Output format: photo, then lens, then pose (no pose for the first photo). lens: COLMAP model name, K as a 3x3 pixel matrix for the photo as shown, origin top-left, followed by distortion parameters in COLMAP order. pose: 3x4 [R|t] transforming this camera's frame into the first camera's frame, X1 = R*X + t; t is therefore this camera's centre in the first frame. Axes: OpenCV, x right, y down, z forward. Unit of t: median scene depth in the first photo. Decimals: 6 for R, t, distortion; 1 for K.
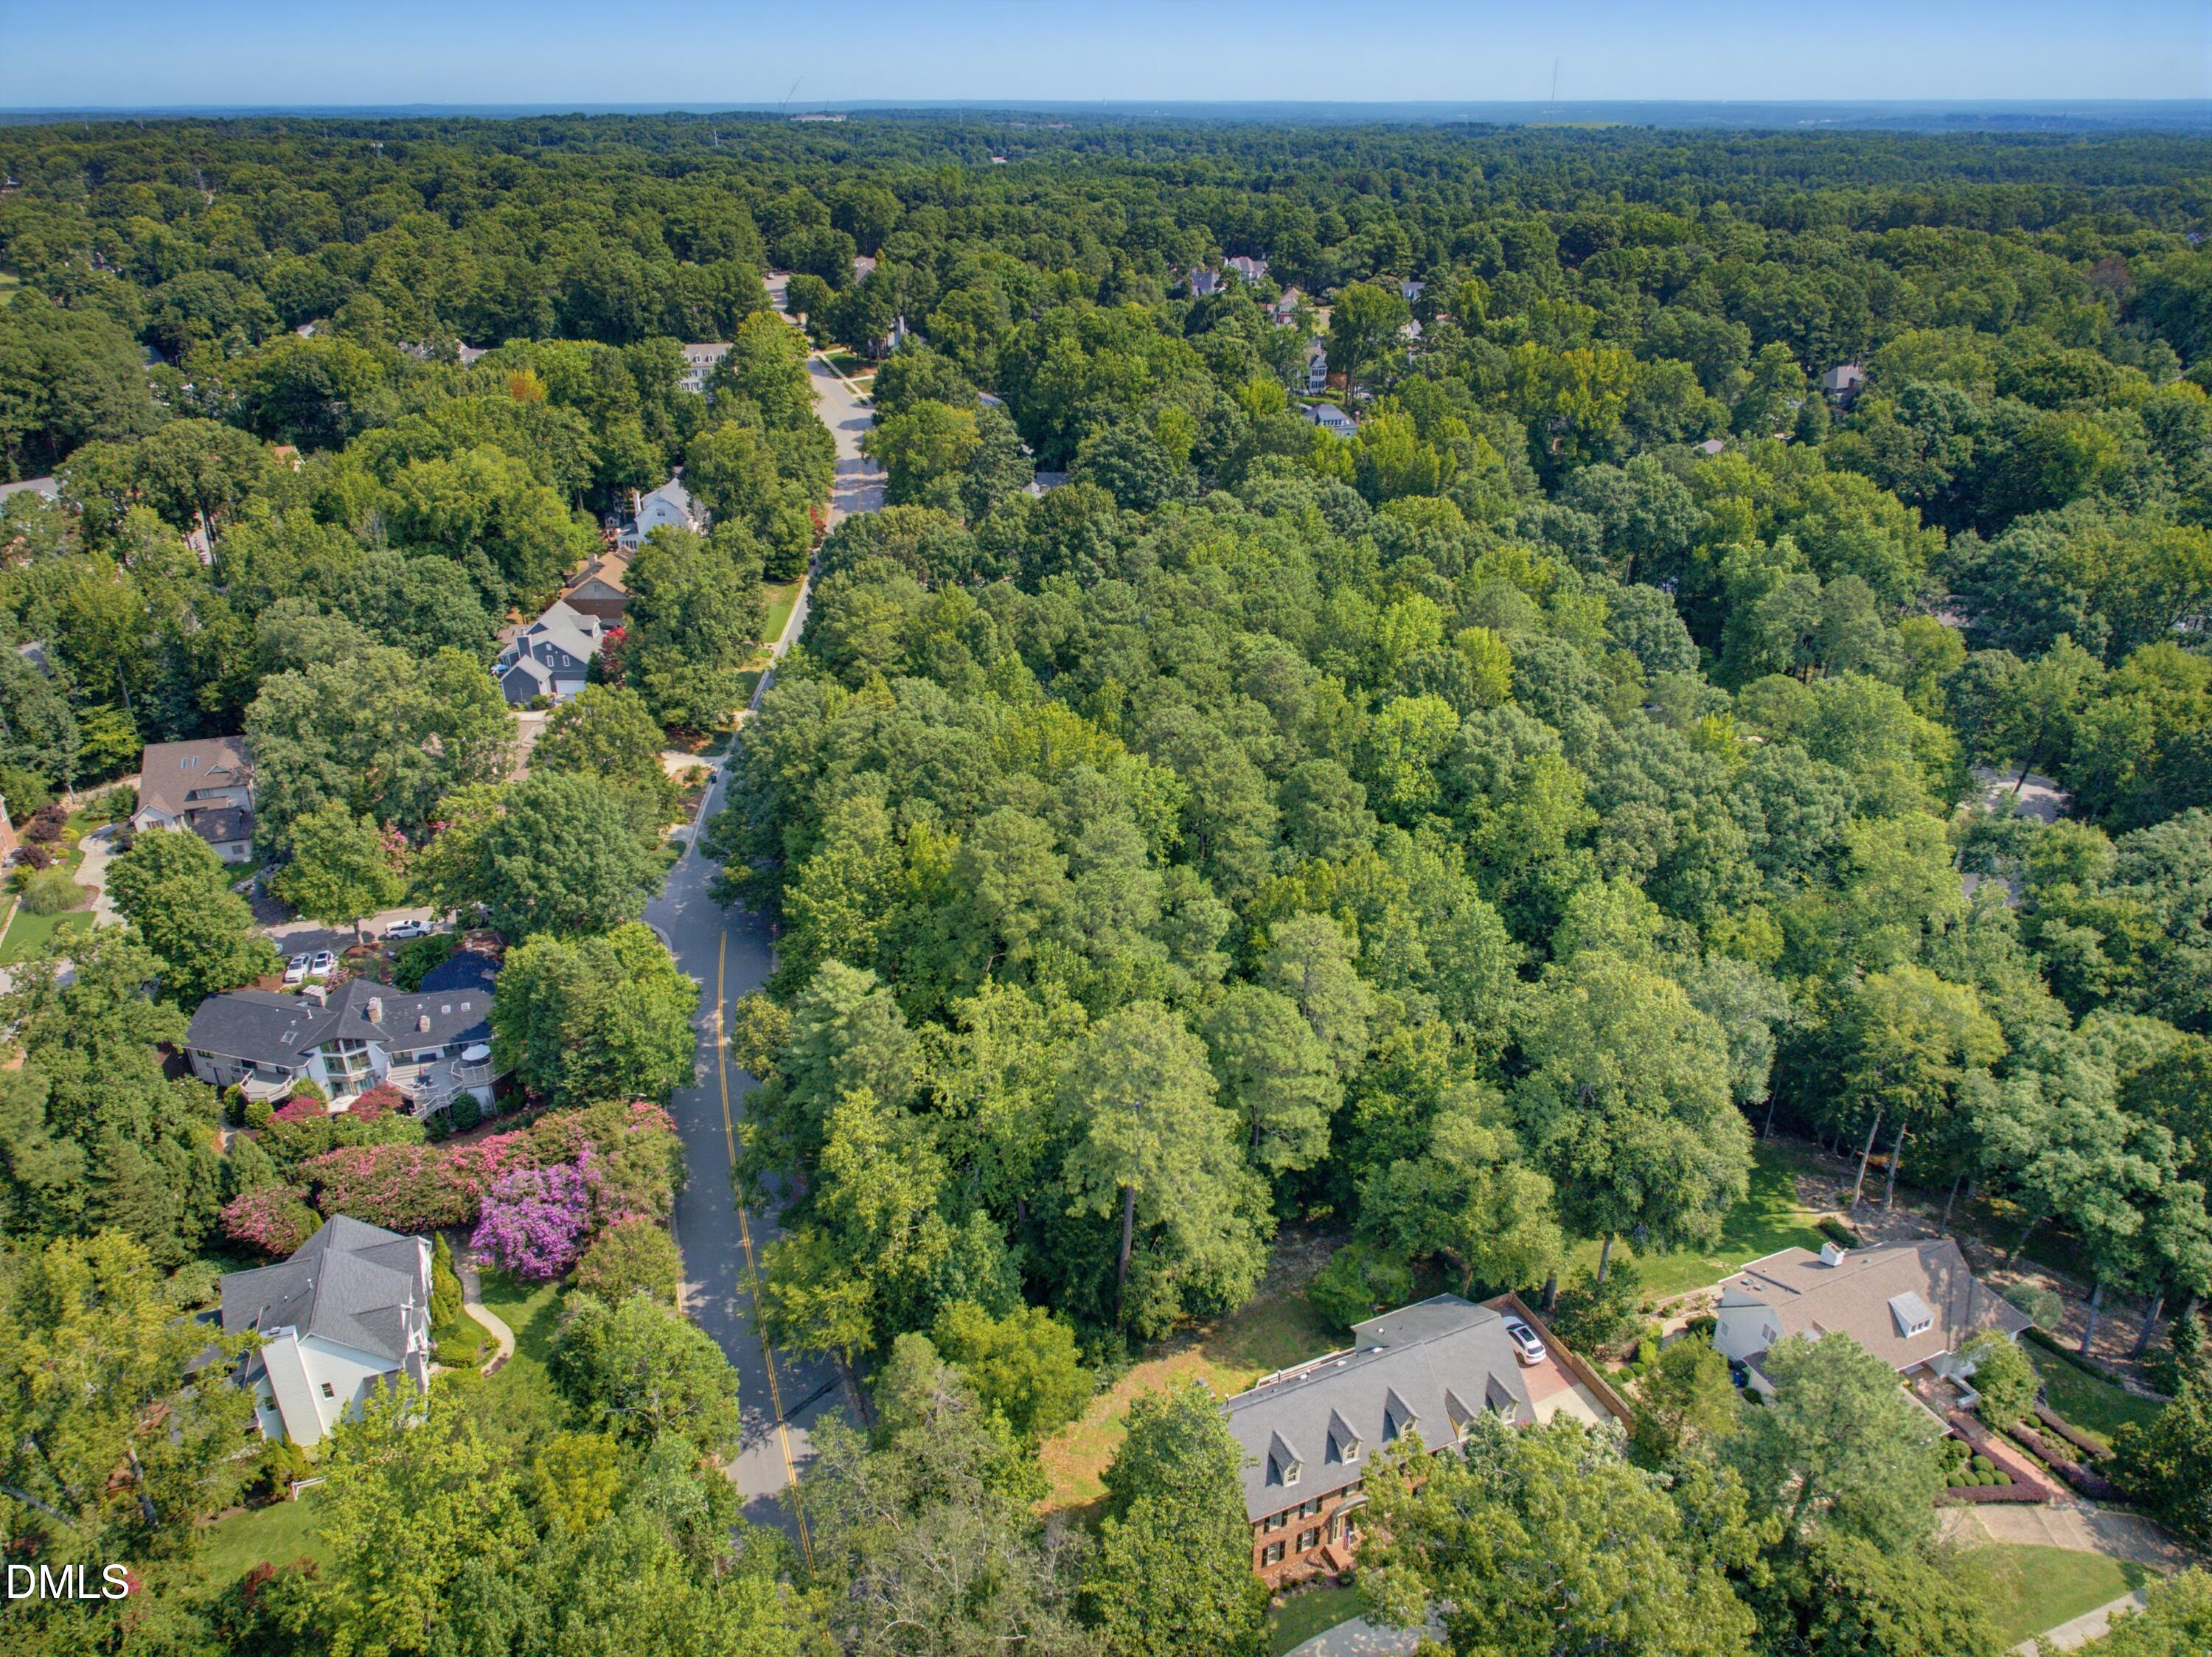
lens RADIAL K [[1493.1, 0, 1106.0], [0, 1493.1, 828.5], [0, 0, 1]] dist [-0.004165, -0.006073]
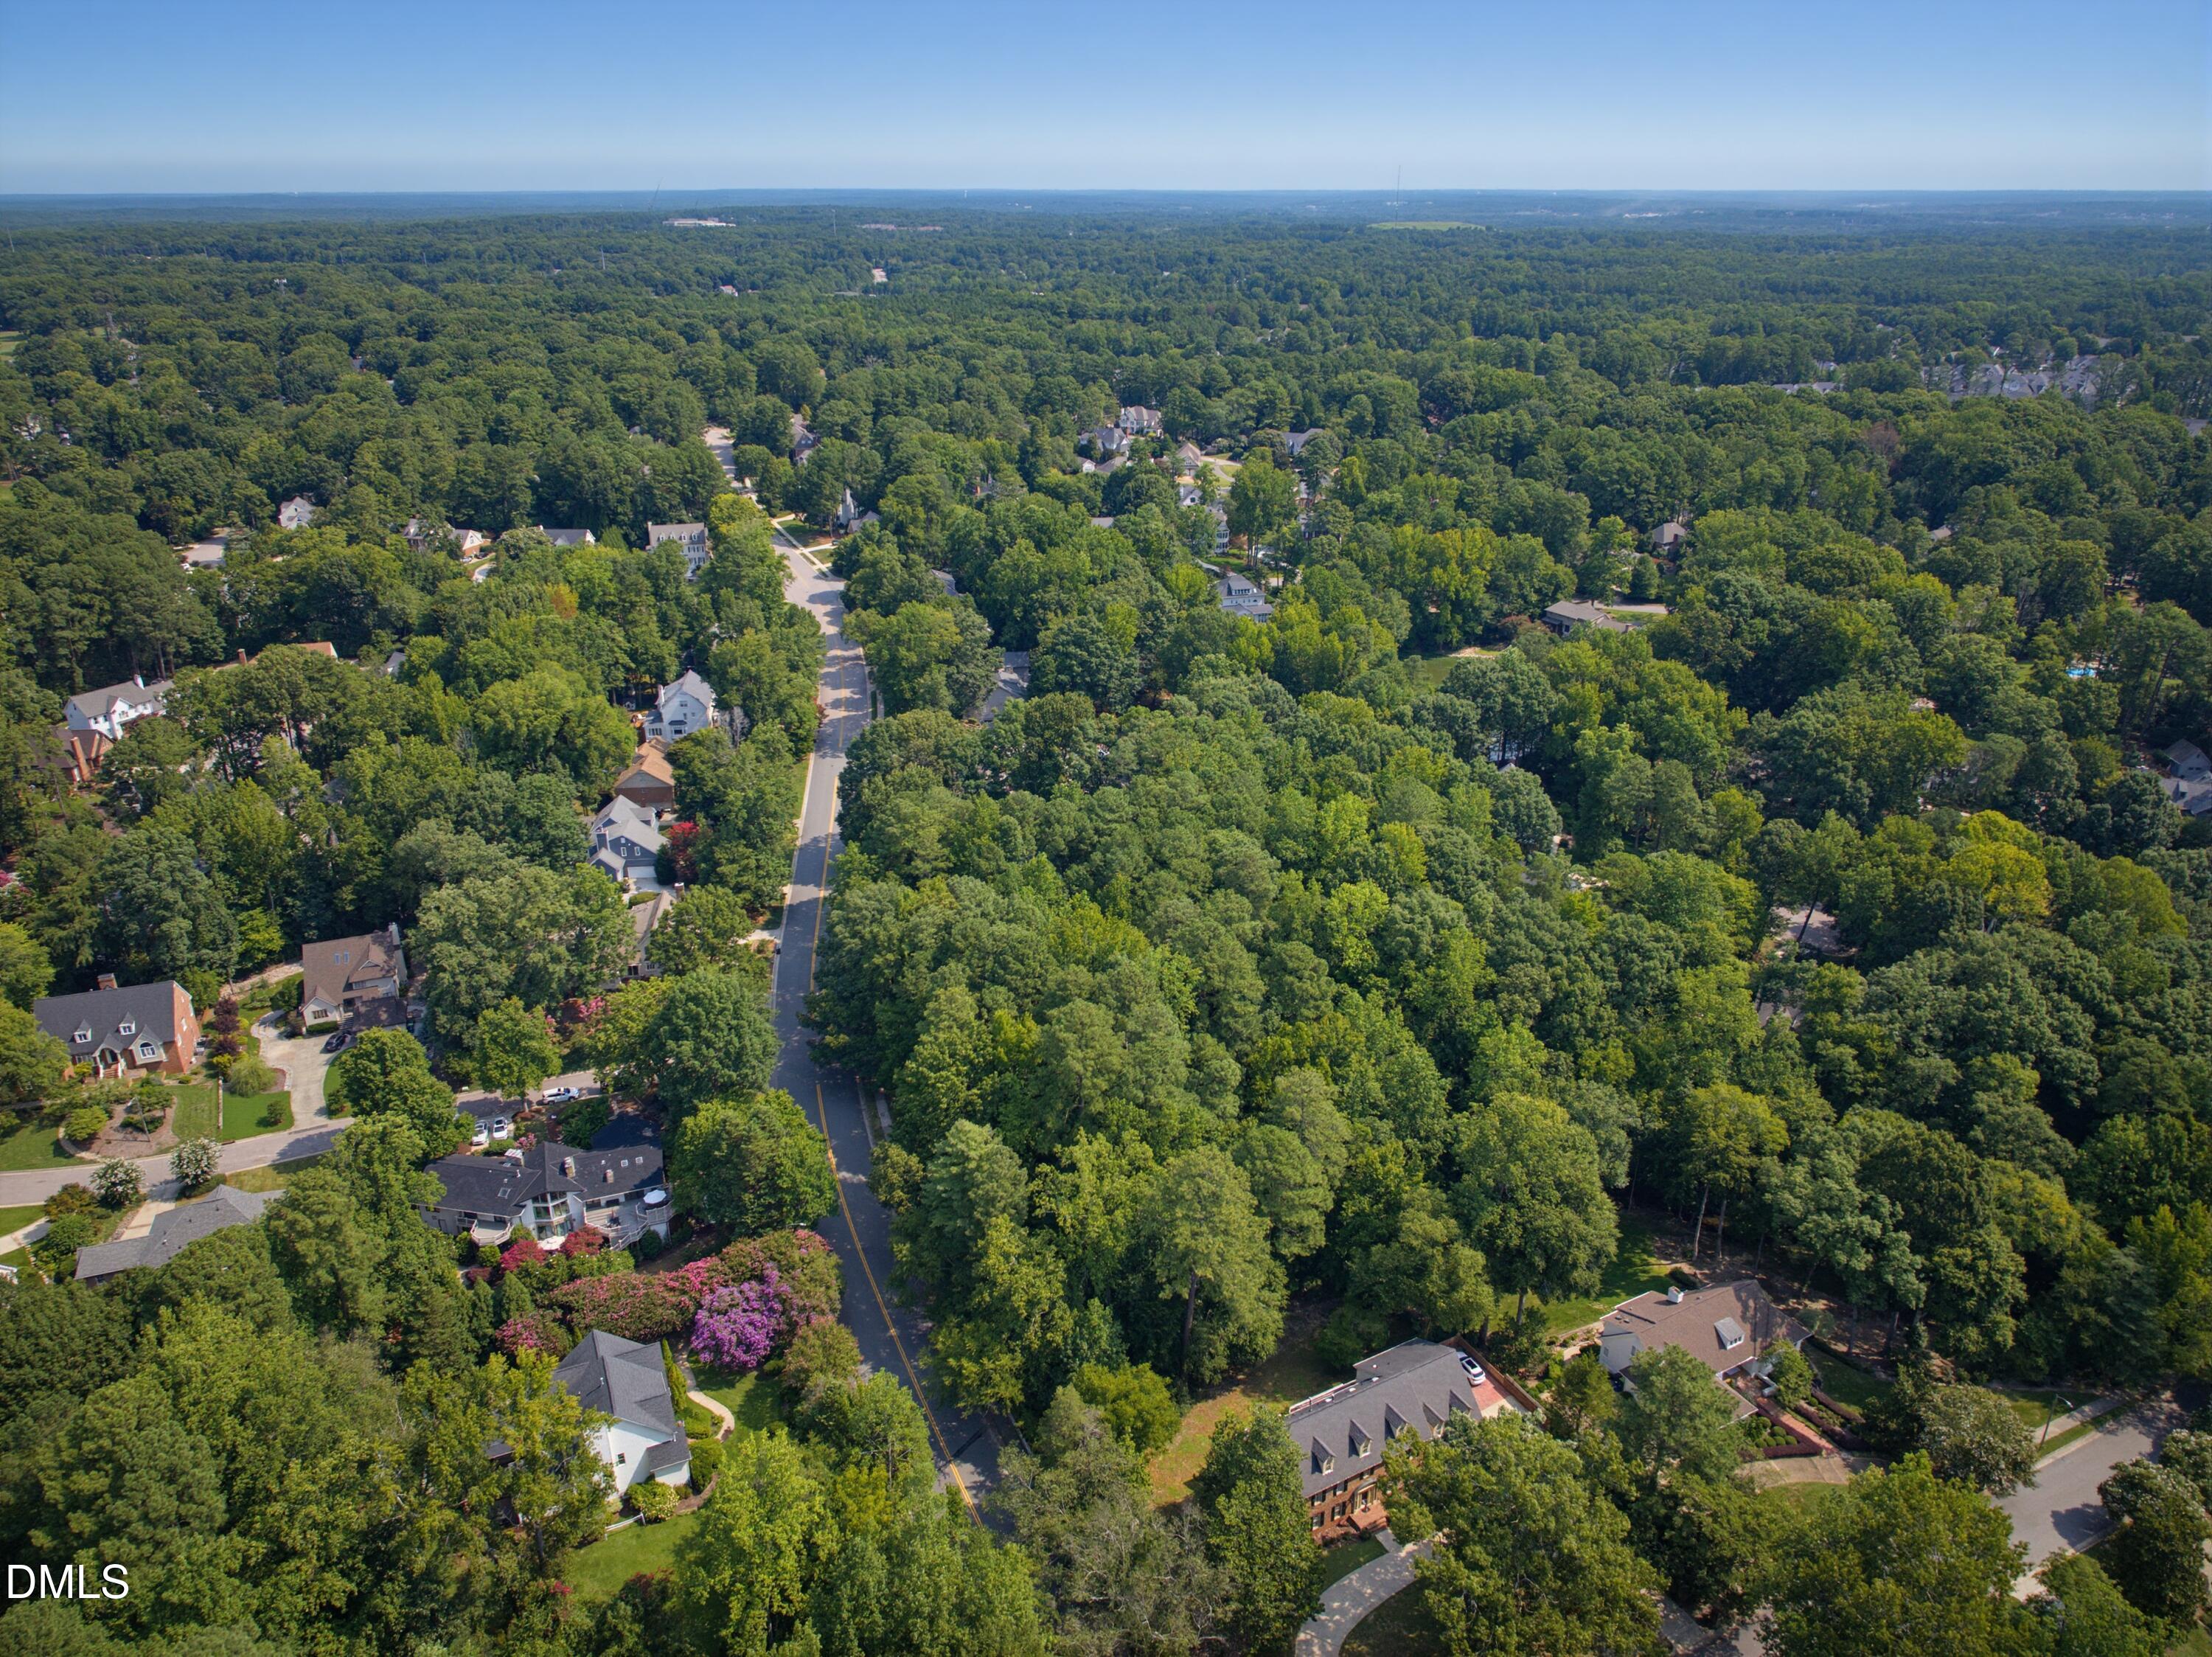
lens RADIAL K [[1493.1, 0, 1106.0], [0, 1493.1, 828.5], [0, 0, 1]] dist [-0.004165, -0.006073]
pose [[0.996203, -0.032886, 0.080607, -0.130127], [0.036768, 0.998210, -0.047163, -0.092944], [-0.078911, 0.049947, 0.995630, -0.331136]]
